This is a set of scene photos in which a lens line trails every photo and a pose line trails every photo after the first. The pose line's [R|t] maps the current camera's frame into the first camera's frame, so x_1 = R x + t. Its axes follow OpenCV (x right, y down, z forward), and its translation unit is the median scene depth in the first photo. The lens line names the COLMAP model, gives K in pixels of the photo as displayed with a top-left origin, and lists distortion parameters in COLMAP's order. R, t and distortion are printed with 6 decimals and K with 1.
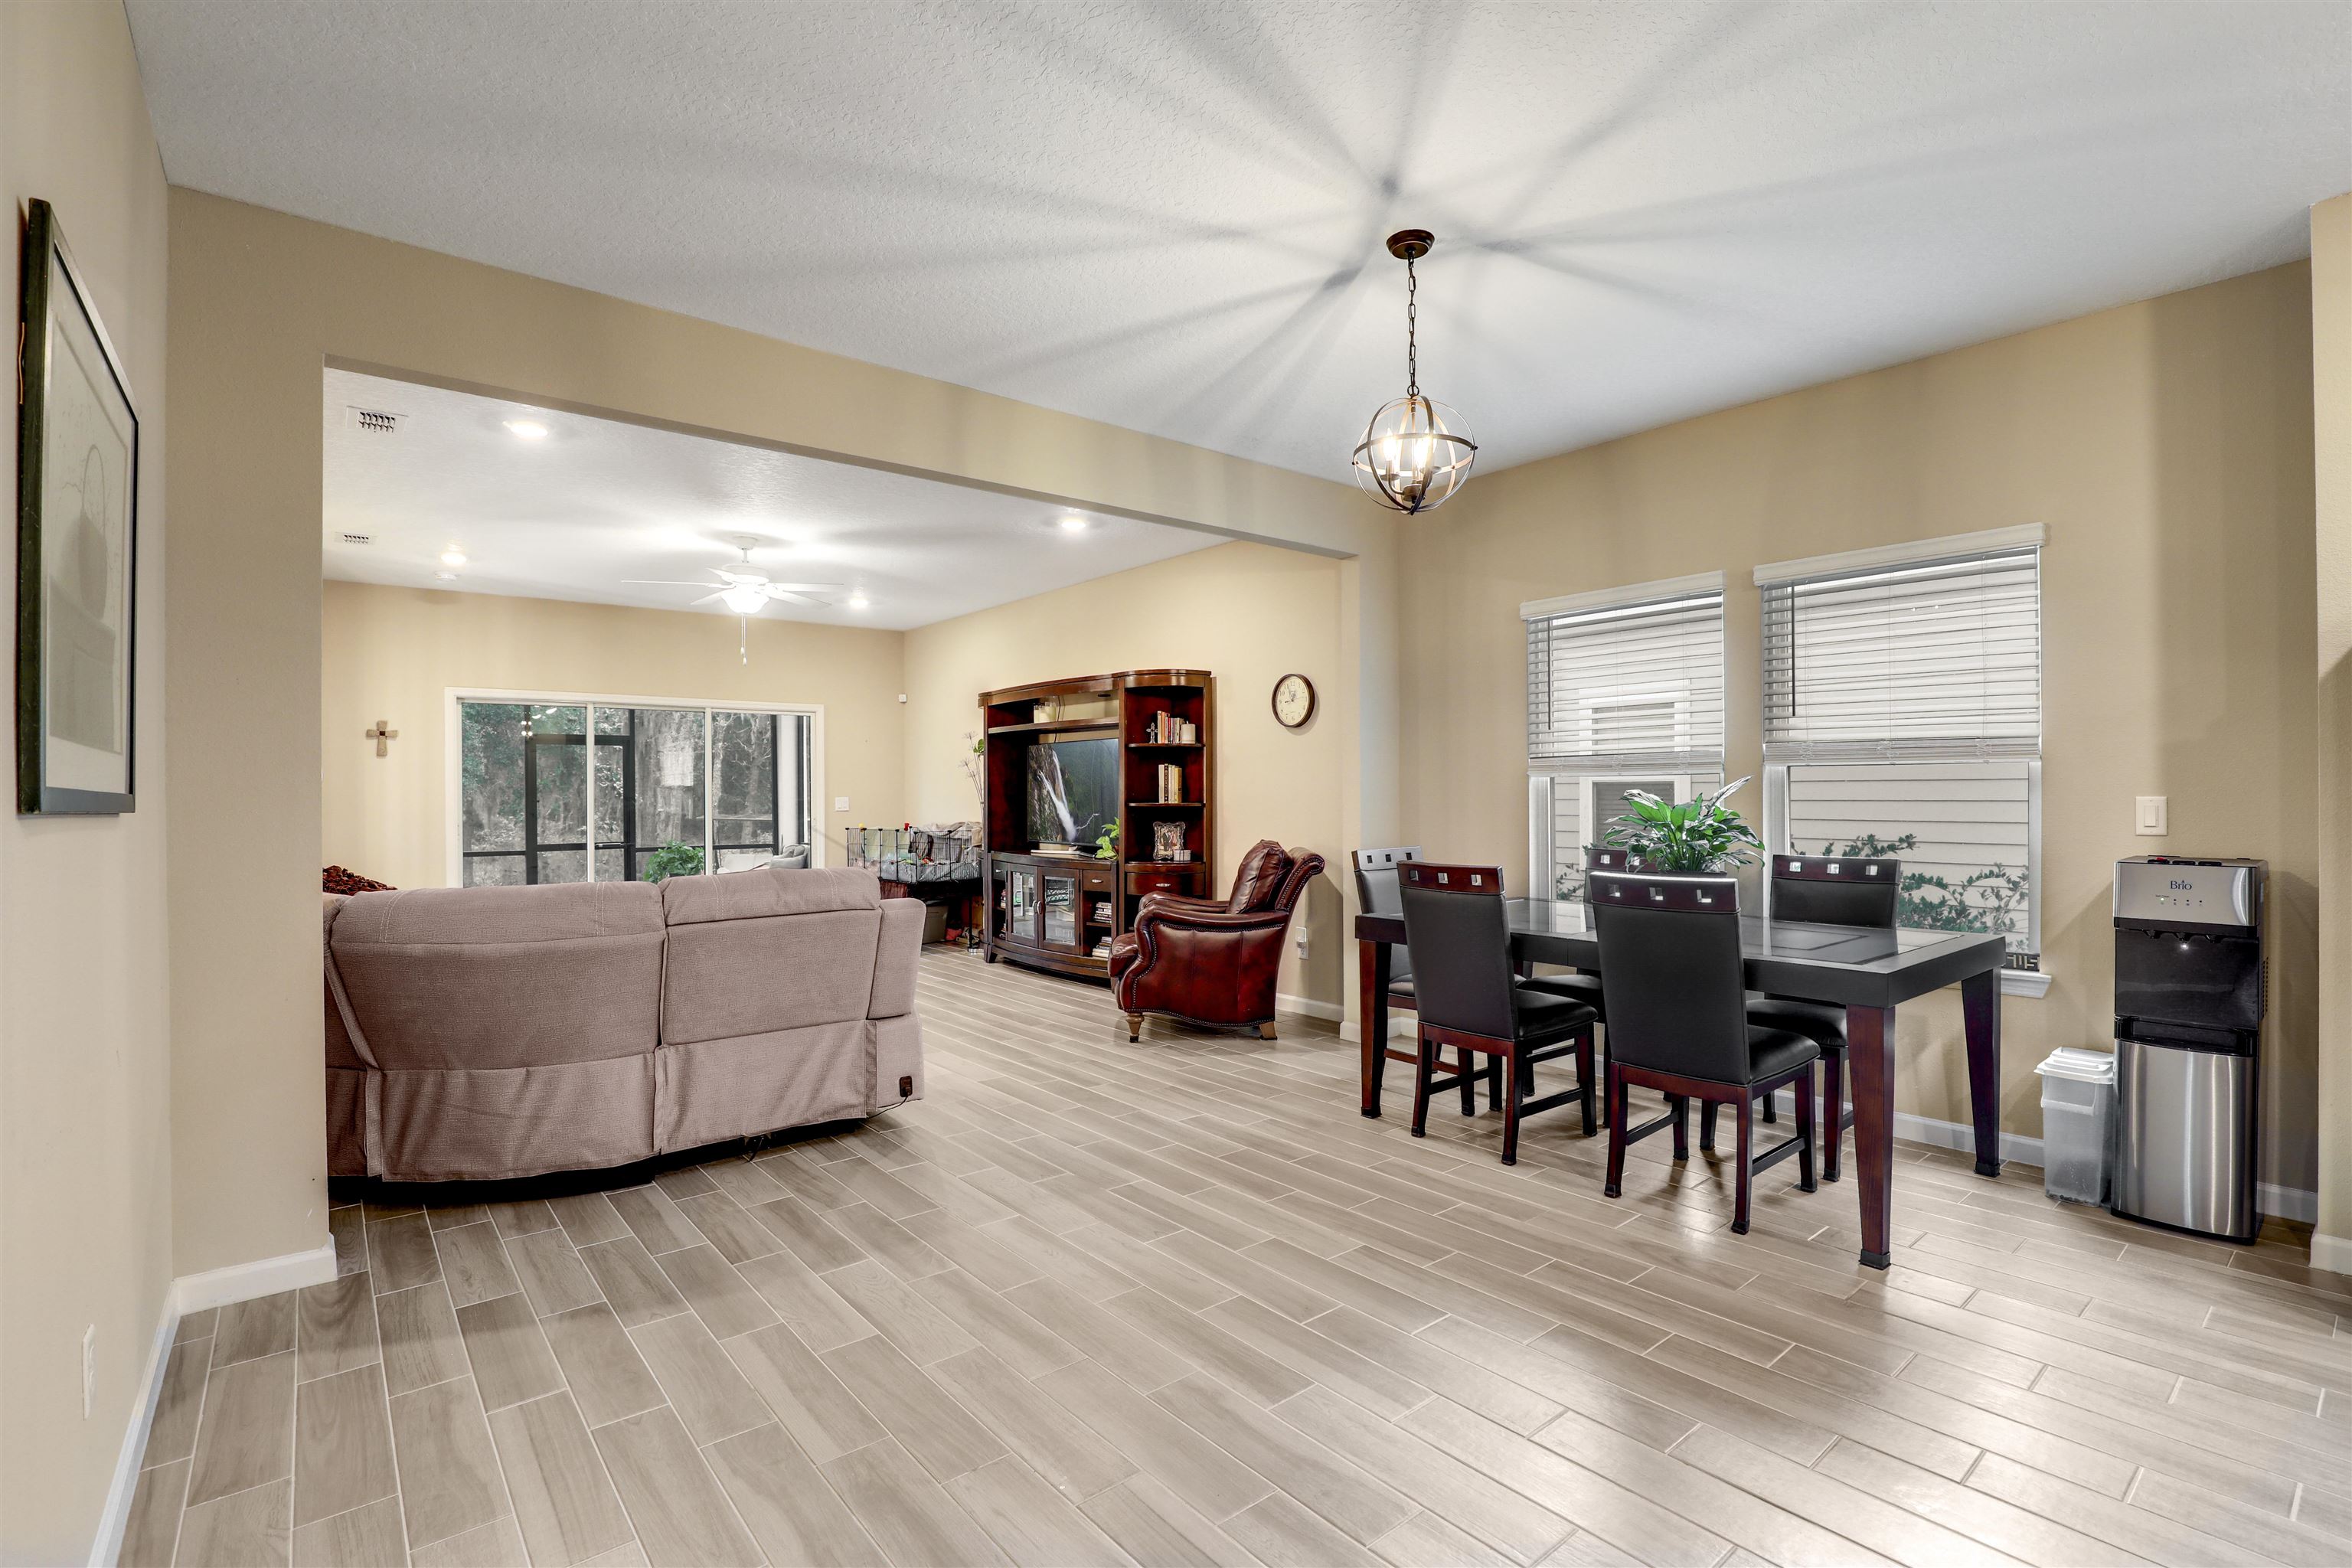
lens RADIAL K [[1081.0, 0, 1201.1], [0, 1081.0, 793.4], [0, 0, 1]] dist [-0.033311, 0.005566]
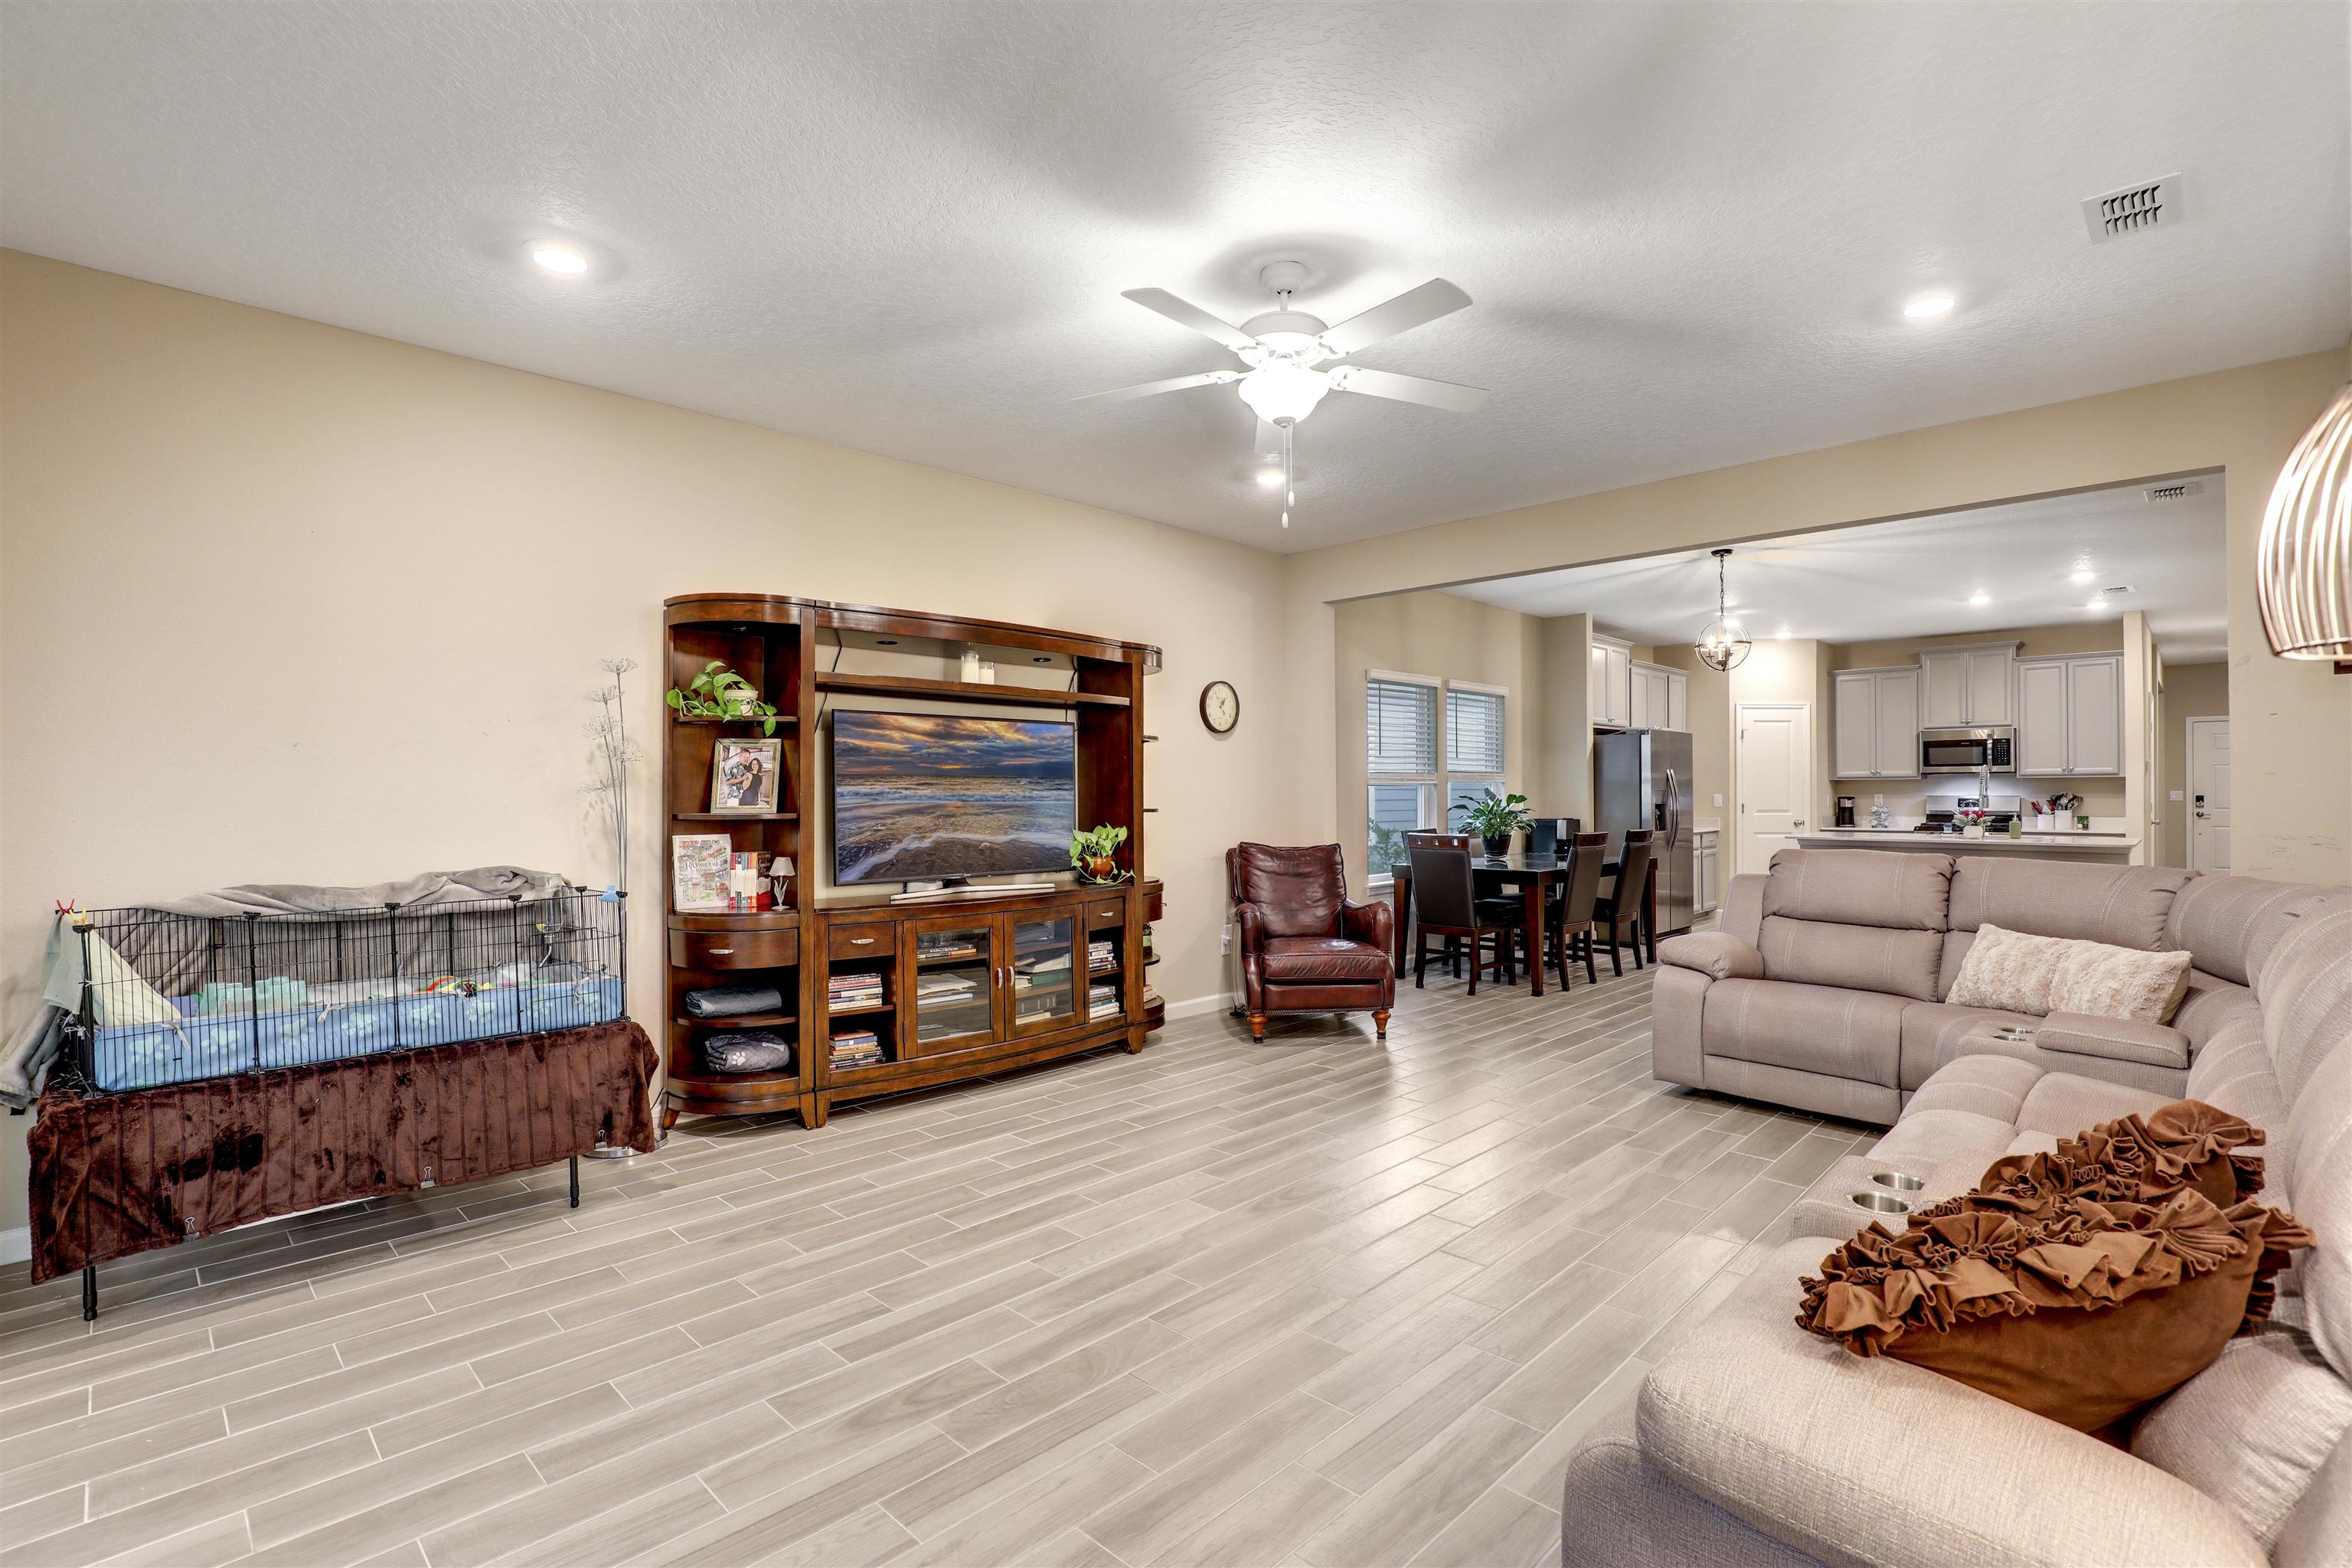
lens RADIAL K [[1081.0, 0, 1194.5], [0, 1081.0, 794.4], [0, 0, 1]] dist [-0.033311, 0.005566]
pose [[-0.102914, 0.007179, 0.994664, -0.838667], [0.007153, 0.999953, -0.006477, 0.003881], [-0.994665, 0.006449, -0.102960, 1.012673]]
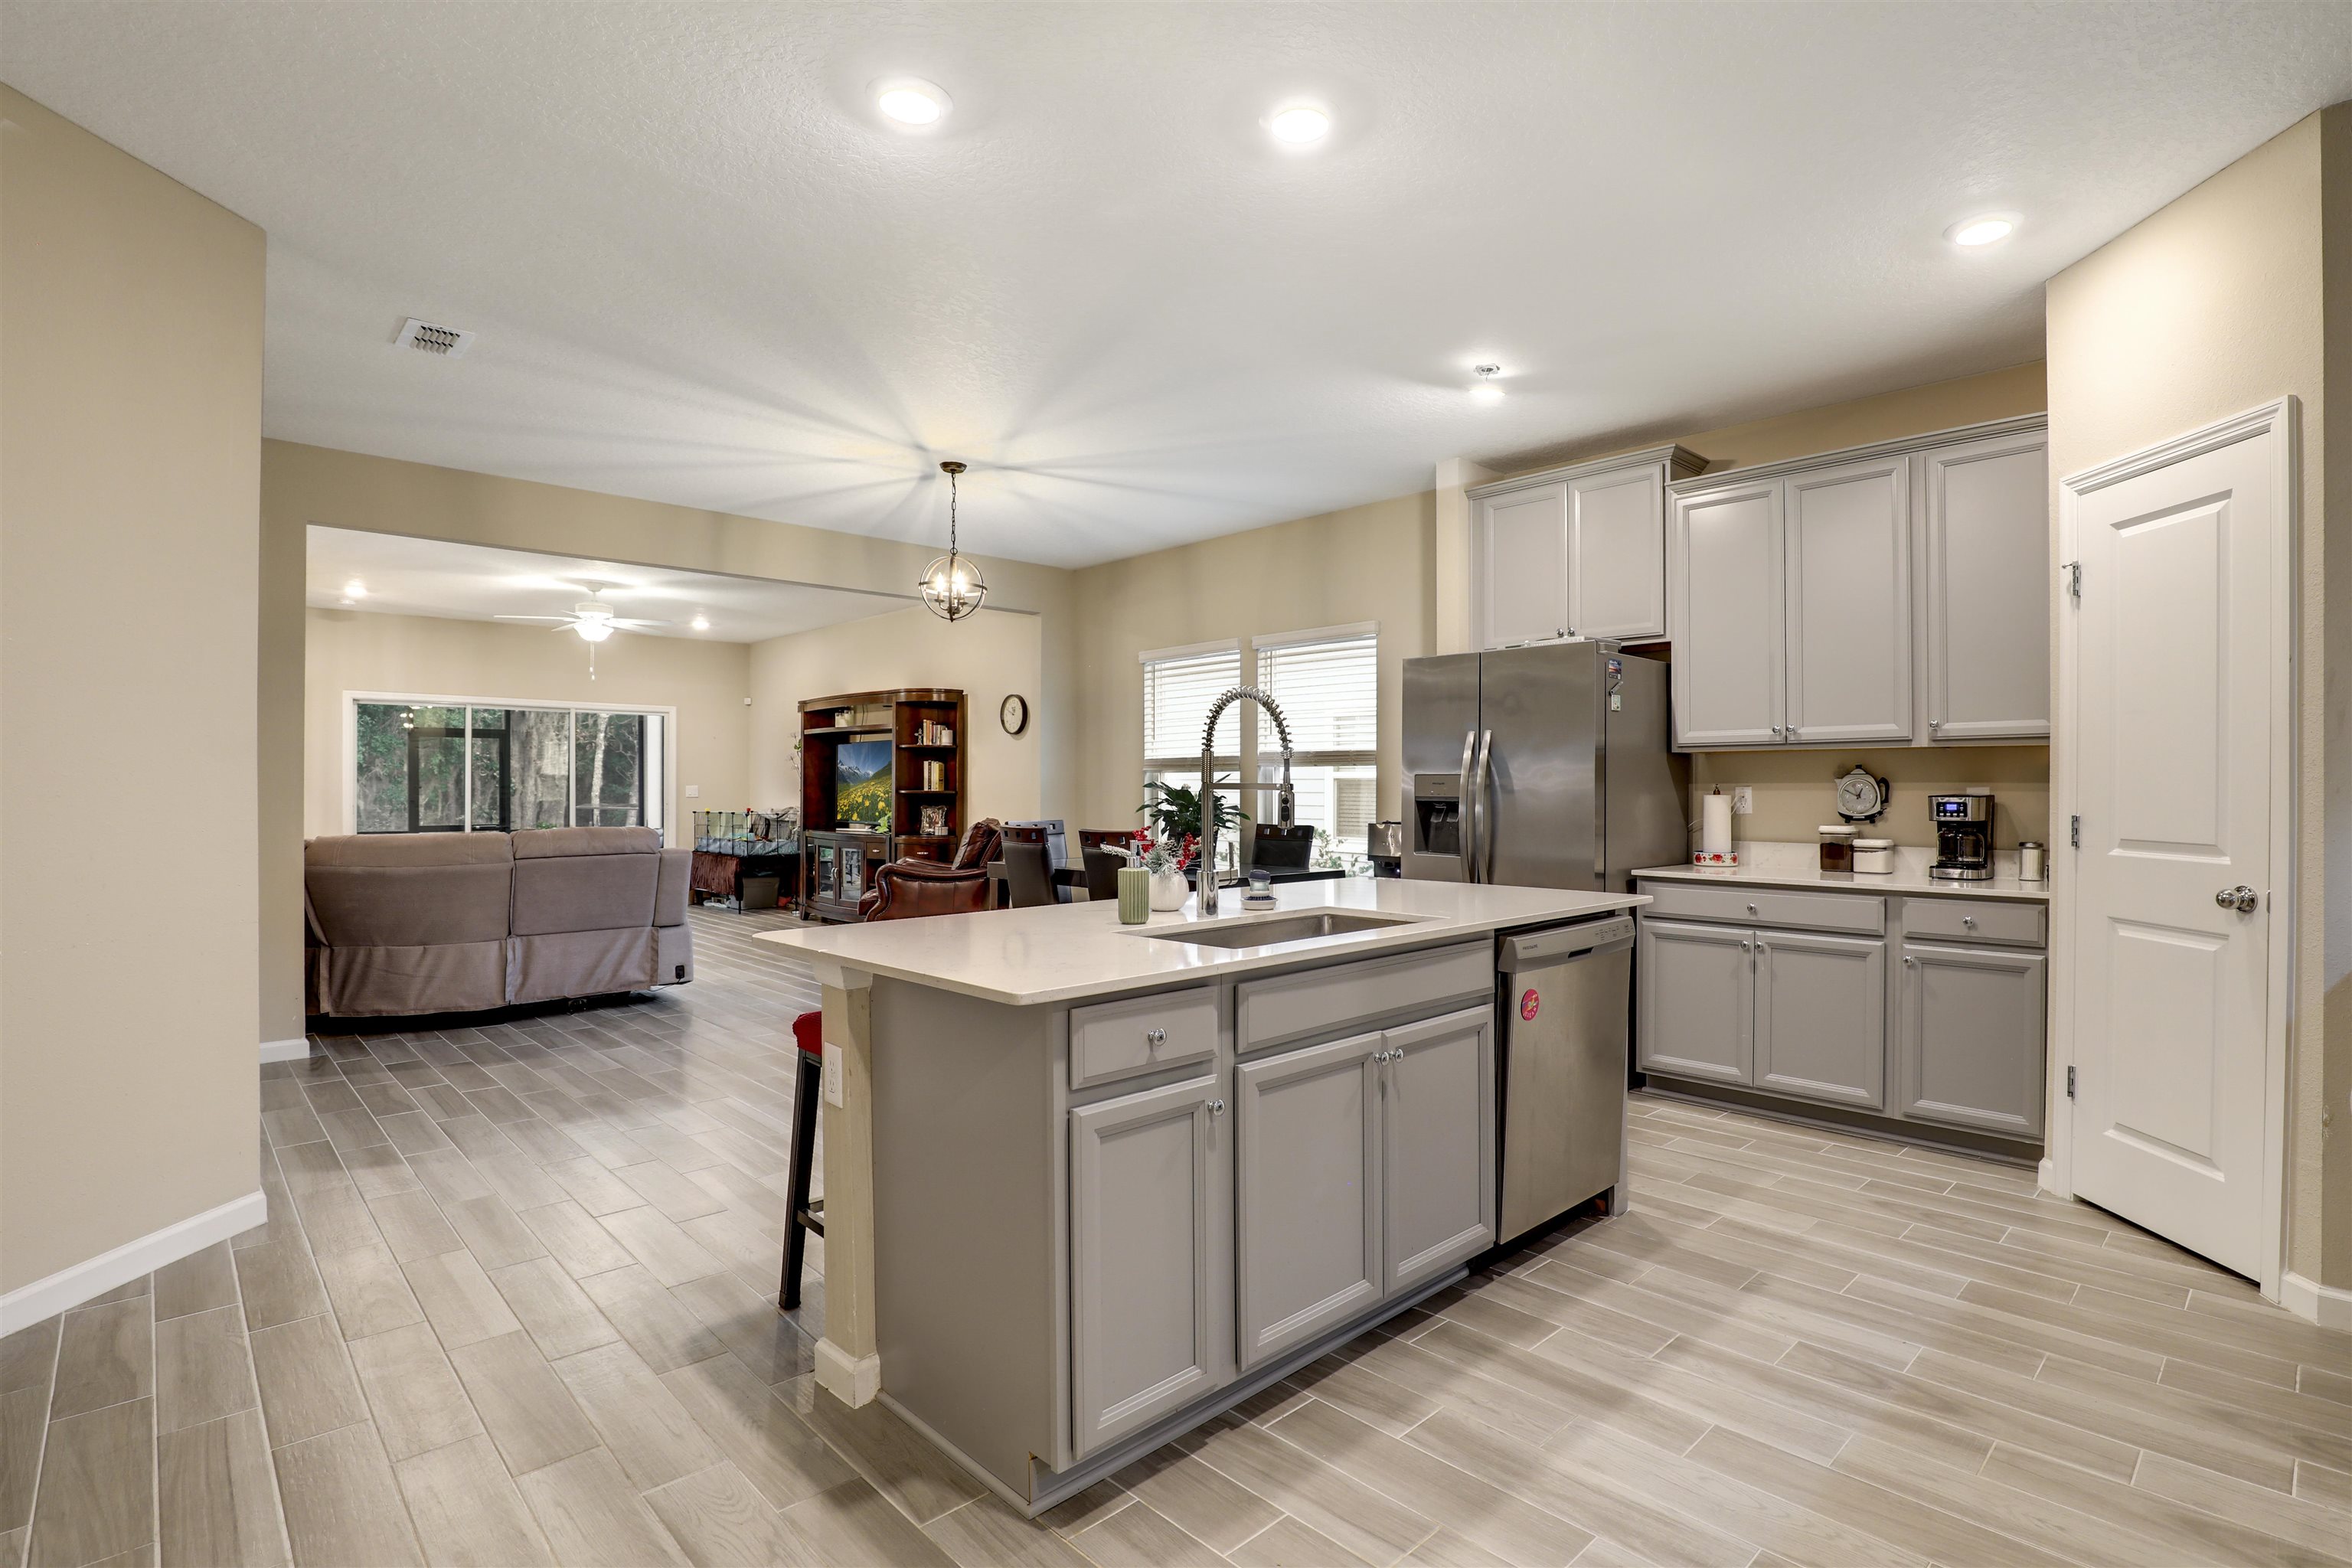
lens RADIAL K [[1081.0, 0, 1186.1], [0, 1081.0, 786.1], [0, 0, 1]] dist [-0.033311, 0.005566]
pose [[0.997272, 0.008220, 0.073355, 0.203753], [-0.008063, 0.999965, -0.002433, 0.004643], [-0.073372, 0.001835, 0.997303, -0.353711]]
